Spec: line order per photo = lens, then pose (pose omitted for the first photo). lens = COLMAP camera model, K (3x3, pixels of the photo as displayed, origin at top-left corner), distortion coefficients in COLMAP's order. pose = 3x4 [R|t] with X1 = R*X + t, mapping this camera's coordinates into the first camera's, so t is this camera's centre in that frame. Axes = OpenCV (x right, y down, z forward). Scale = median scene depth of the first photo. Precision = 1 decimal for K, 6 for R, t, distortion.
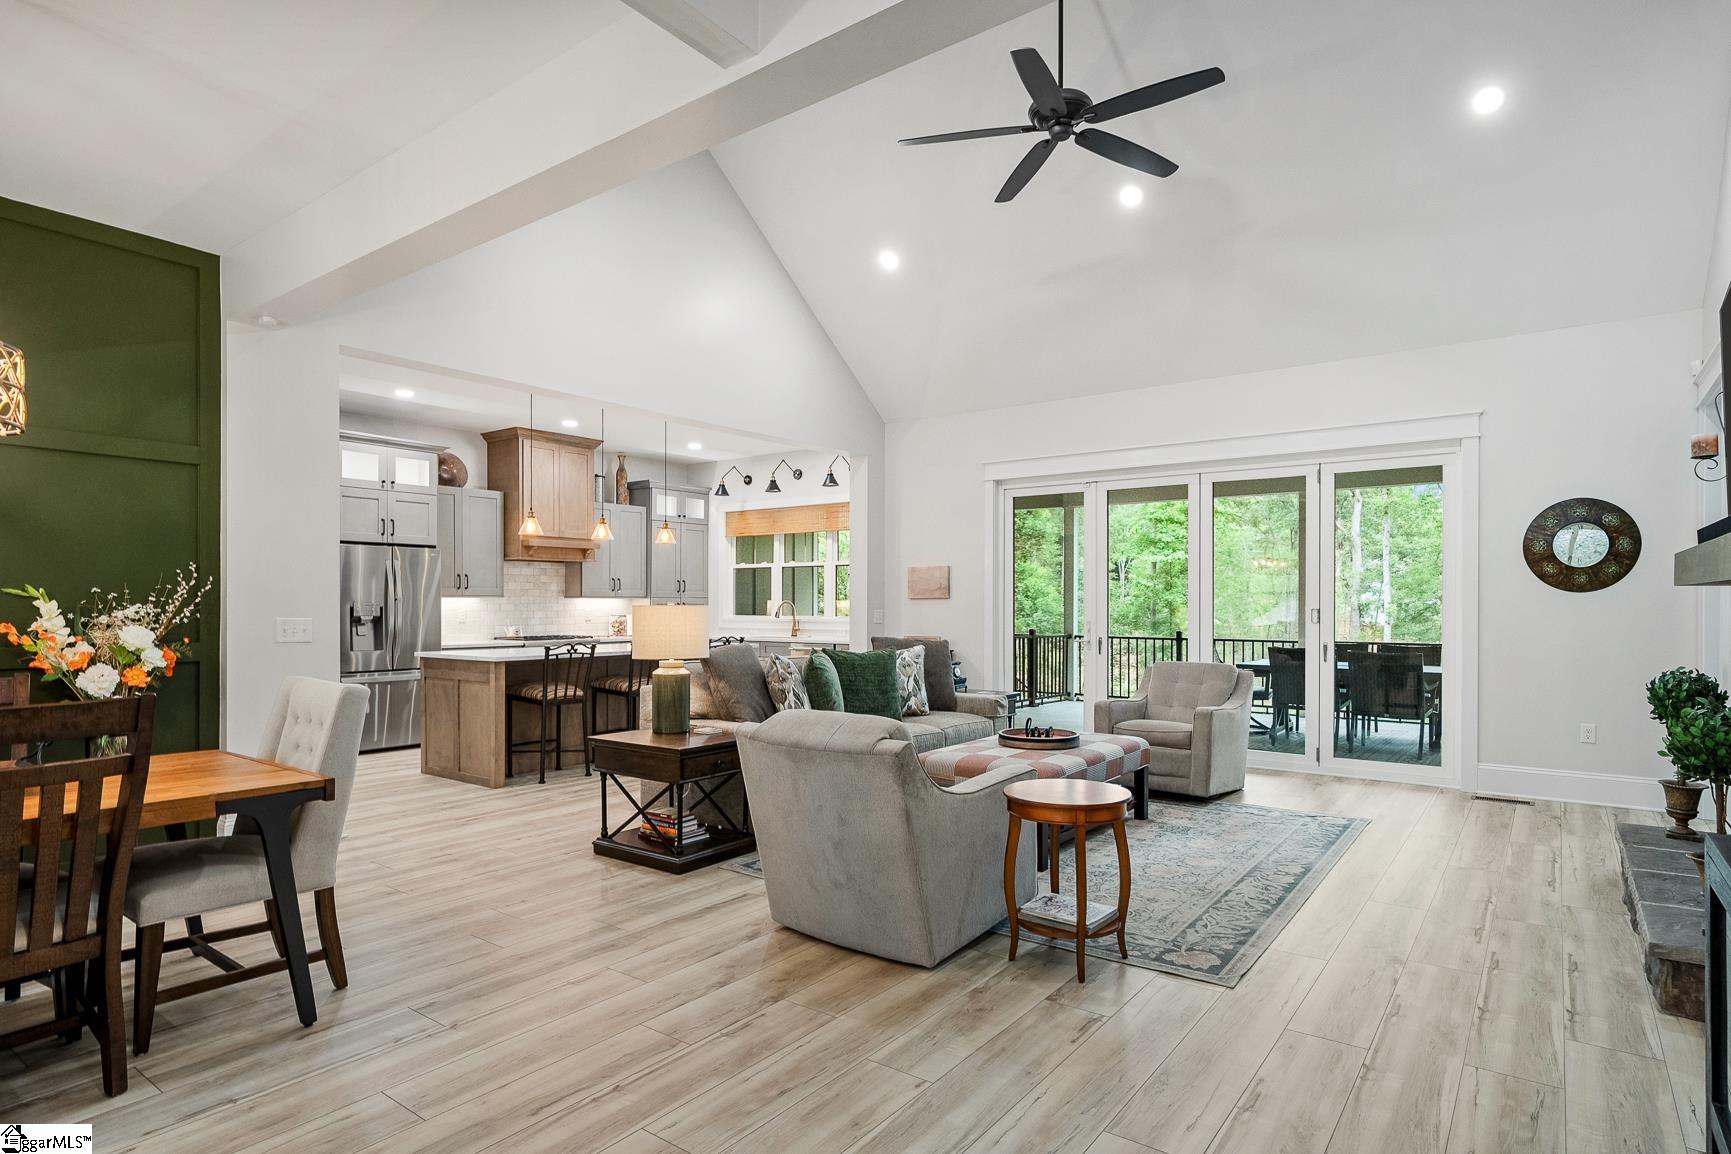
lens RADIAL K [[924.1, 0, 871.2], [0, 924.1, 605.8], [0, 0, 1]] dist [-0.007554, -0.000813]
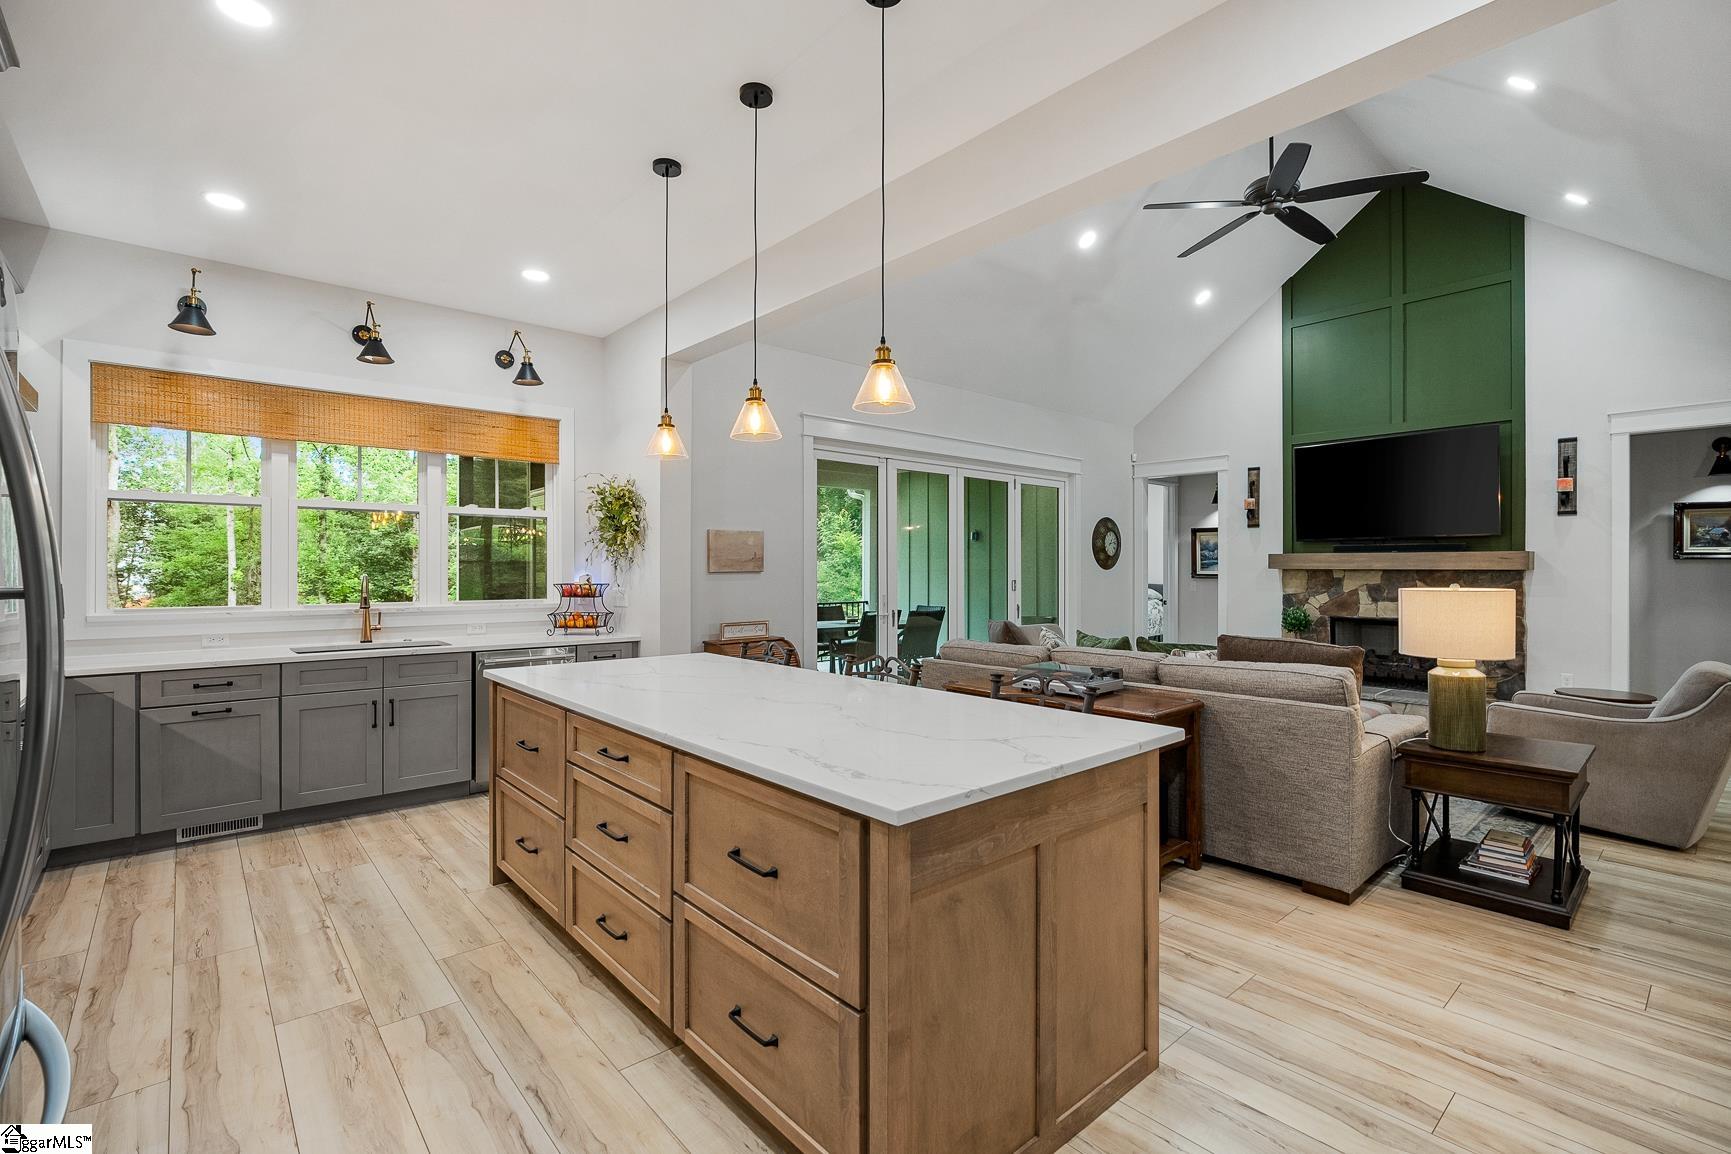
lens RADIAL K [[783.9, 0, 867.2], [0, 783.9, 567.3], [0, 0, 1]] dist [-0.009842, 0.001906]
pose [[0.212671, 0.003038, 0.977119, -0.622409], [-0.000125, 0.999995, -0.003081, -0.011491], [-0.977124, 0.000533, 0.212670, 0.857854]]
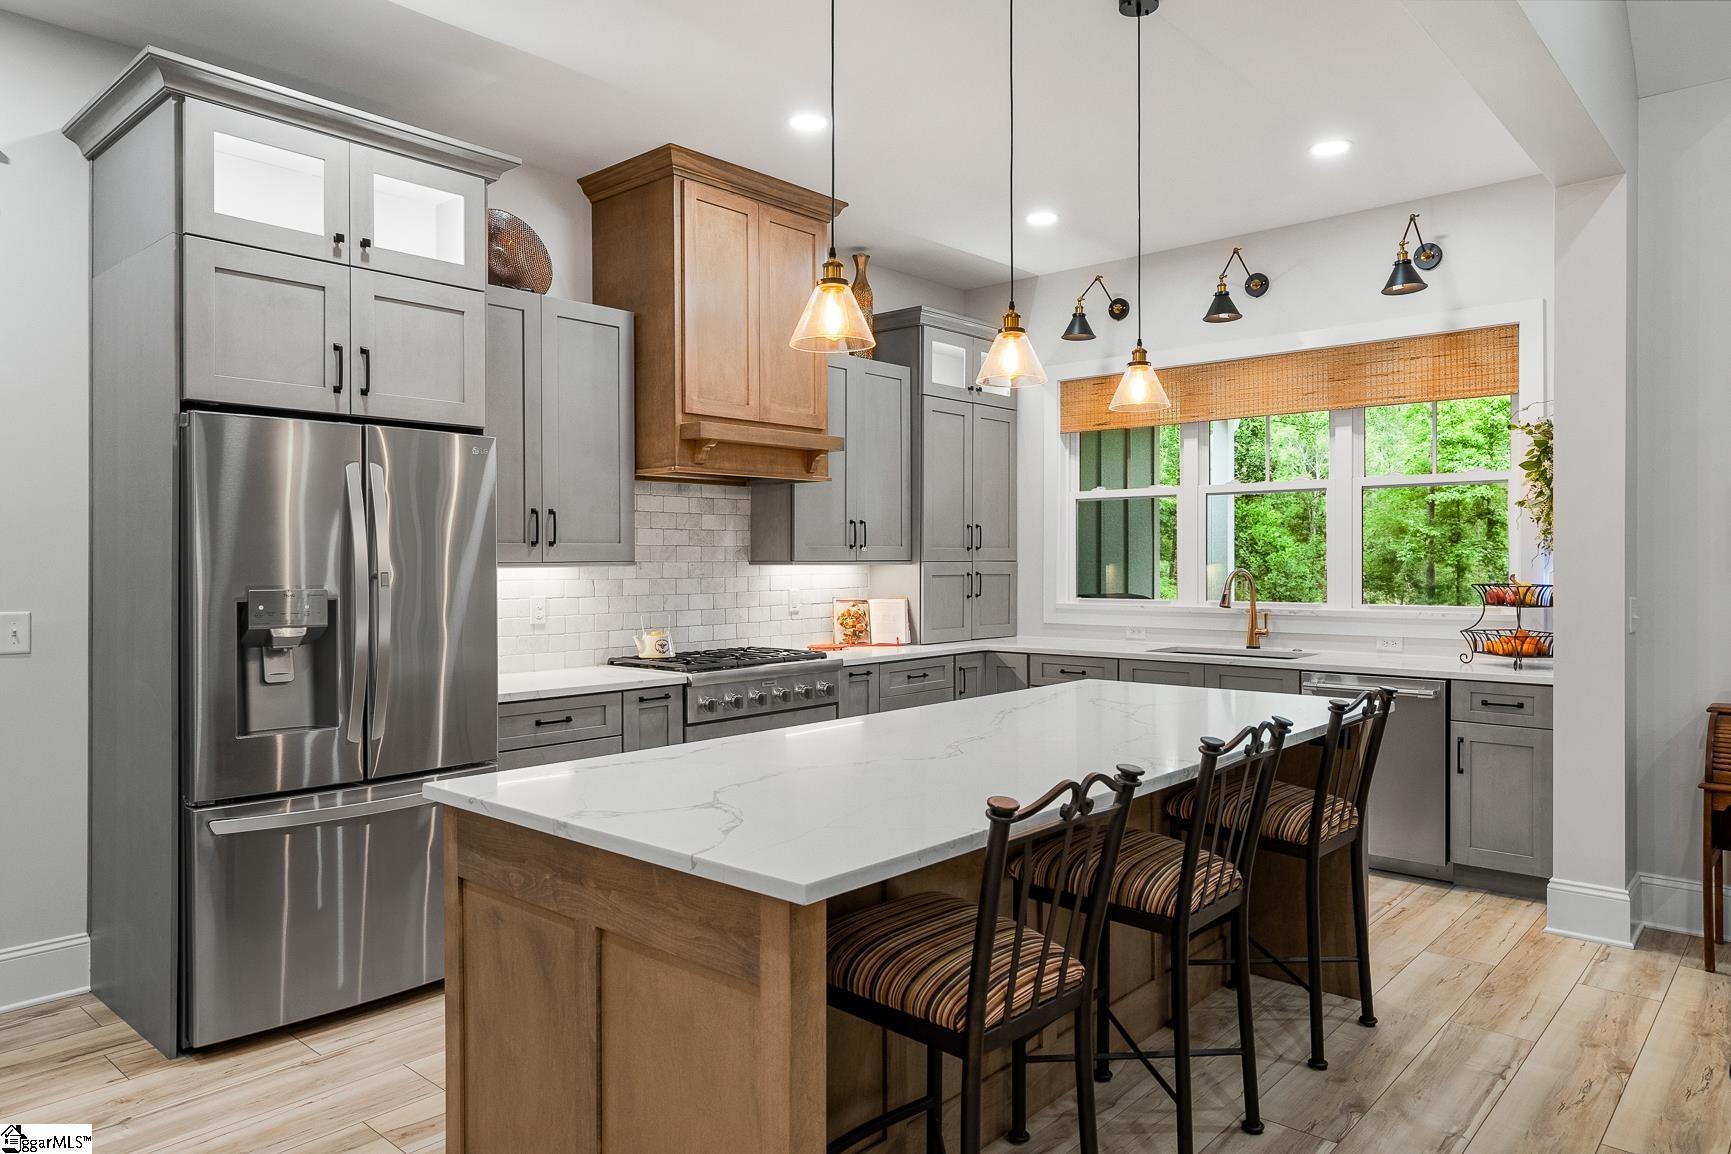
lens RADIAL K [[1120.1, 0, 870.8], [0, 1120.1, 562.9], [0, 0, 1]] dist [-0.001713, 0.003332]
pose [[0.996204, -0.001912, -0.087031, -0.299574], [0.001972, 0.999998, 0.000599, -0.012228], [0.087030, -0.000768, 0.996205, 0.610523]]
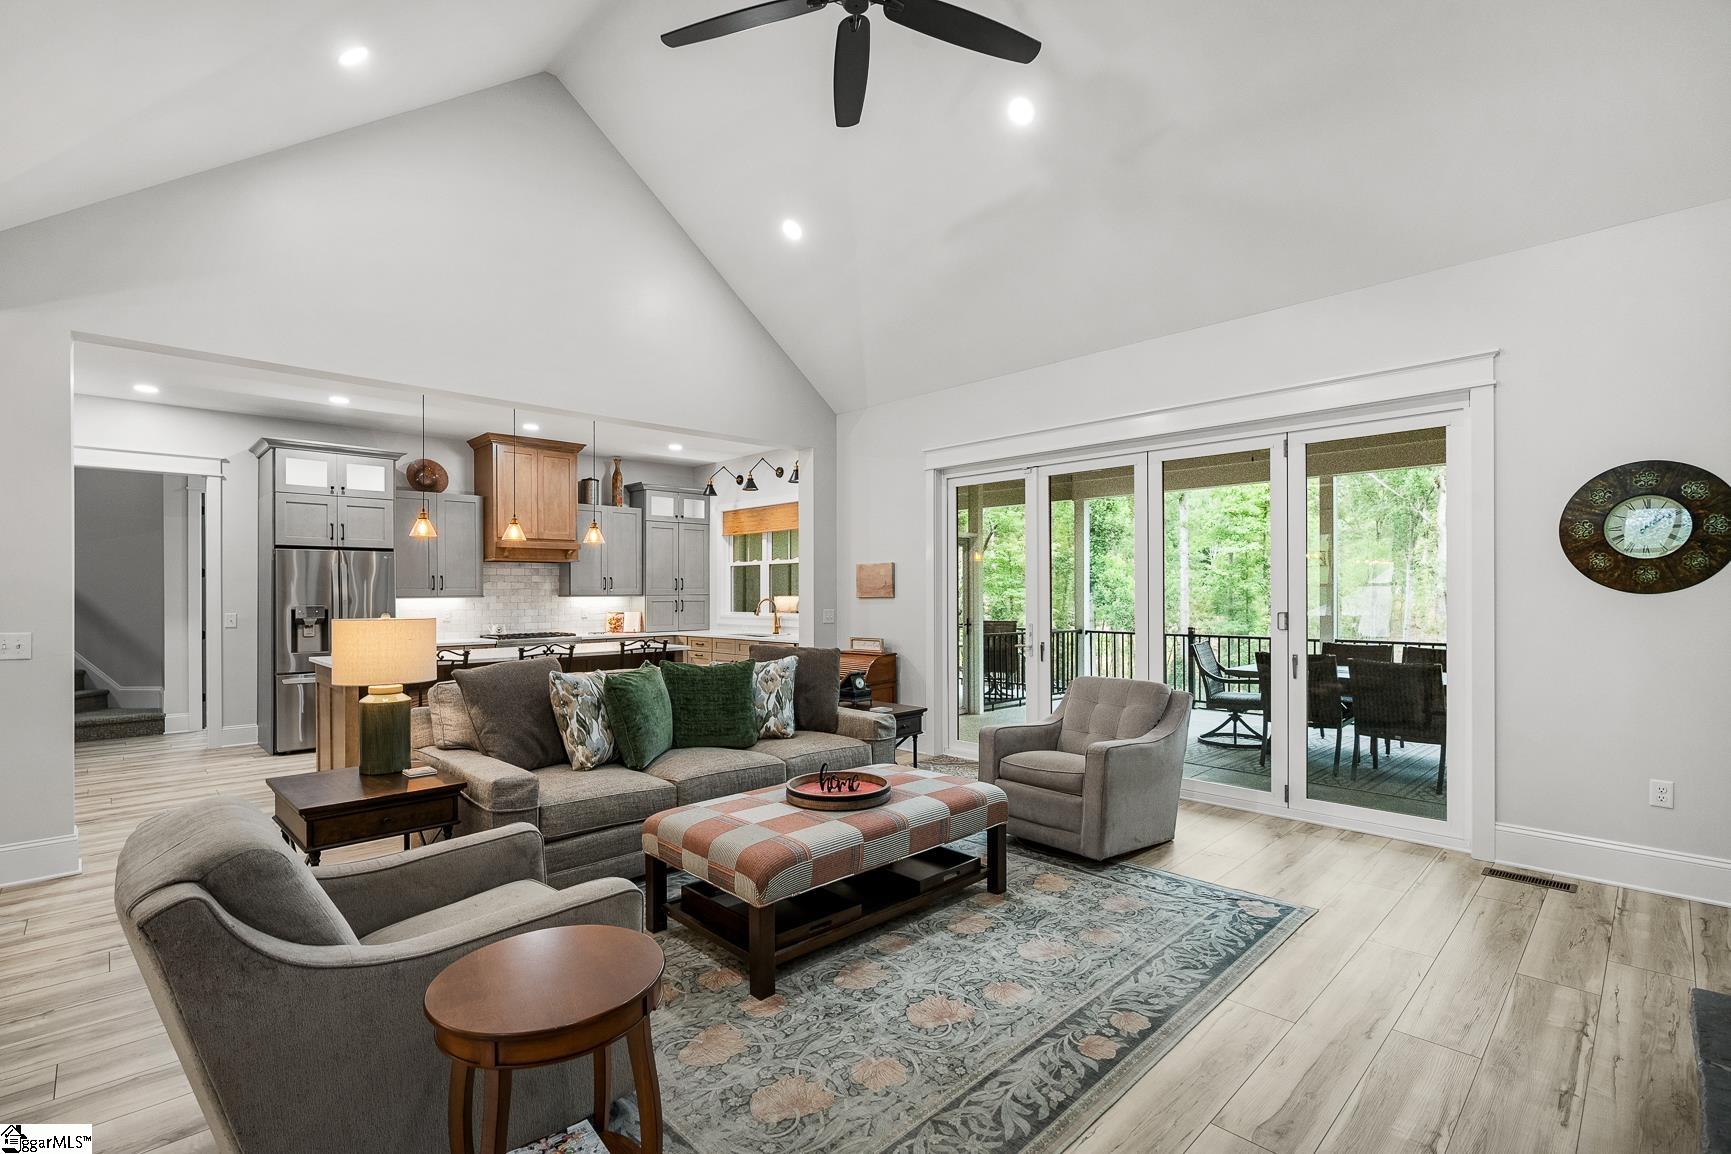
lens RADIAL K [[783.9, 0, 869.1], [0, 783.9, 589.6], [0, 0, 1]] dist [-0.009842, 0.001906]
pose [[0.987716, -0.005608, -0.156160, 0.205237], [0.004852, 0.999975, -0.005225, -0.013316], [0.156185, 0.004403, 0.987718, 0.236754]]
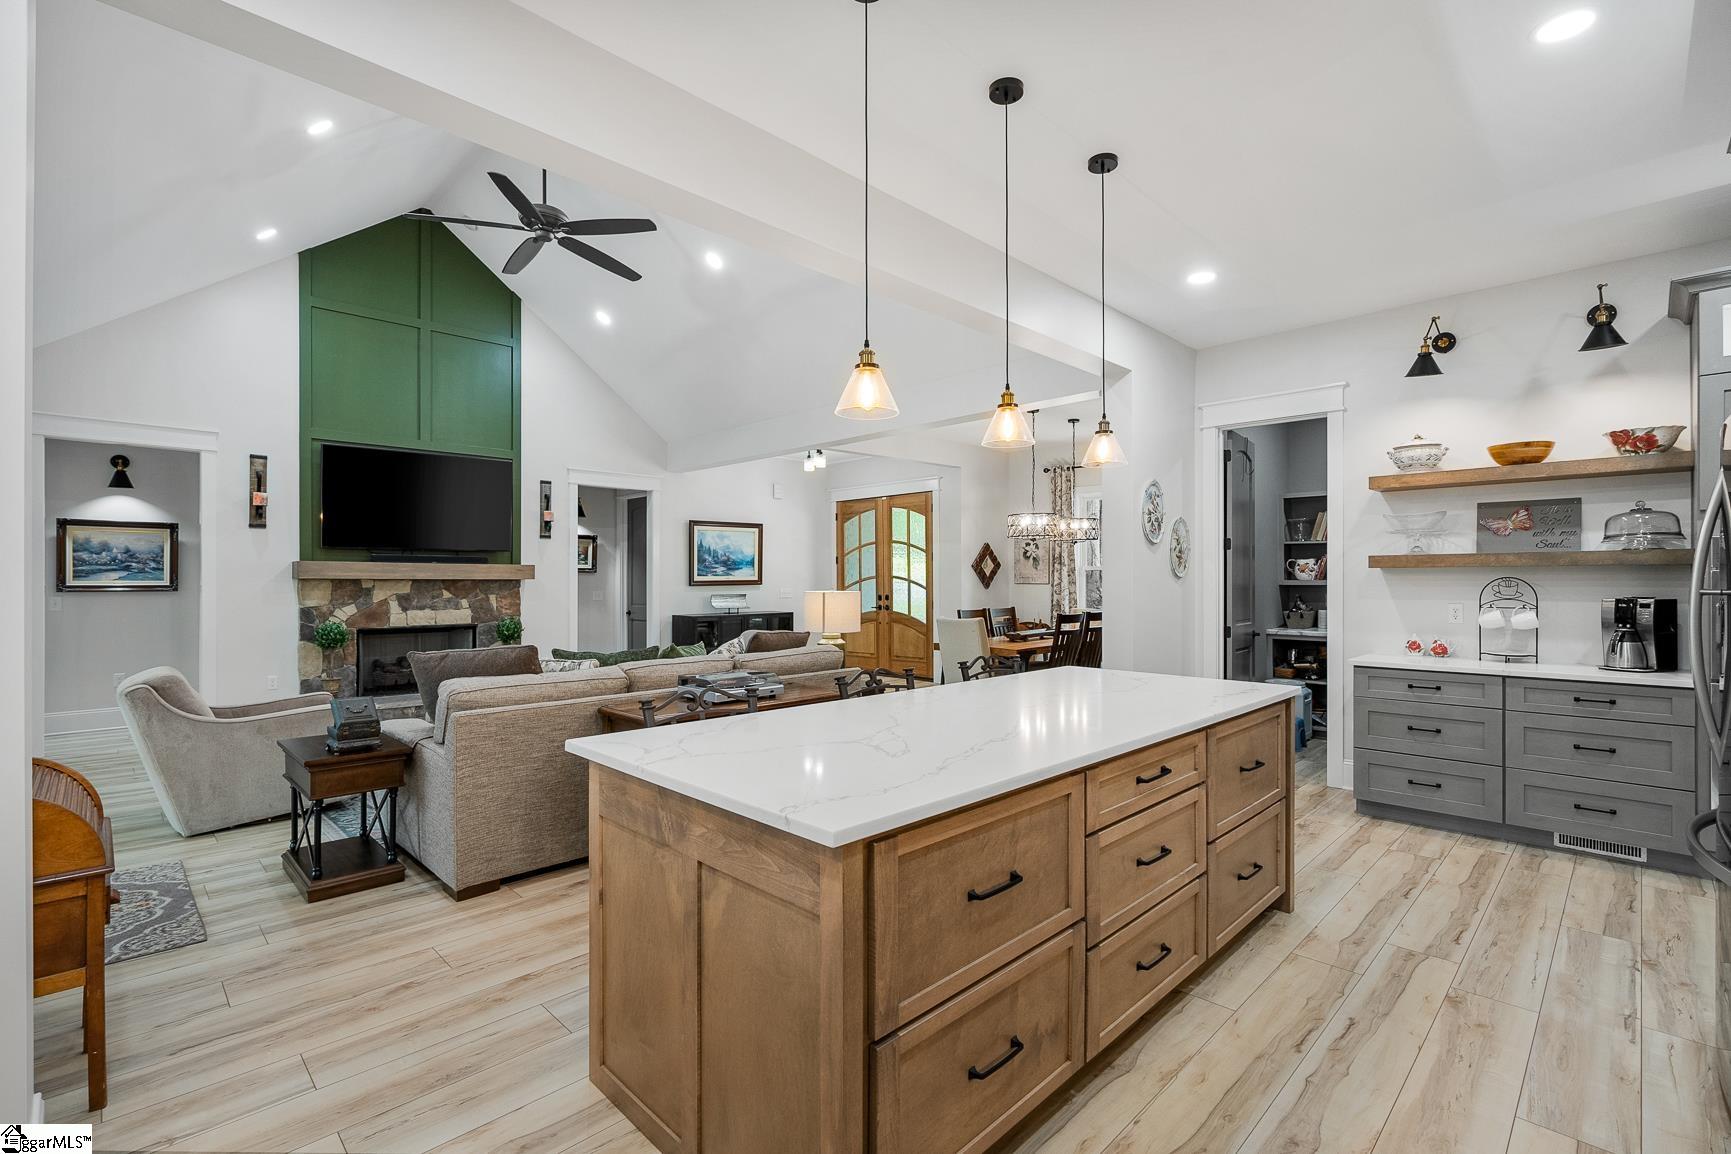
lens RADIAL K [[783.9, 0, 865.0], [0, 783.9, 580.6], [0, 0, 1]] dist [-0.009842, 0.001906]
pose [[-0.988922, -0.000181, 0.148438, -0.273980], [0.000204, 0.999997, 0.002585, -0.012414], [-0.148438, 0.002586, -0.988918, 1.333731]]
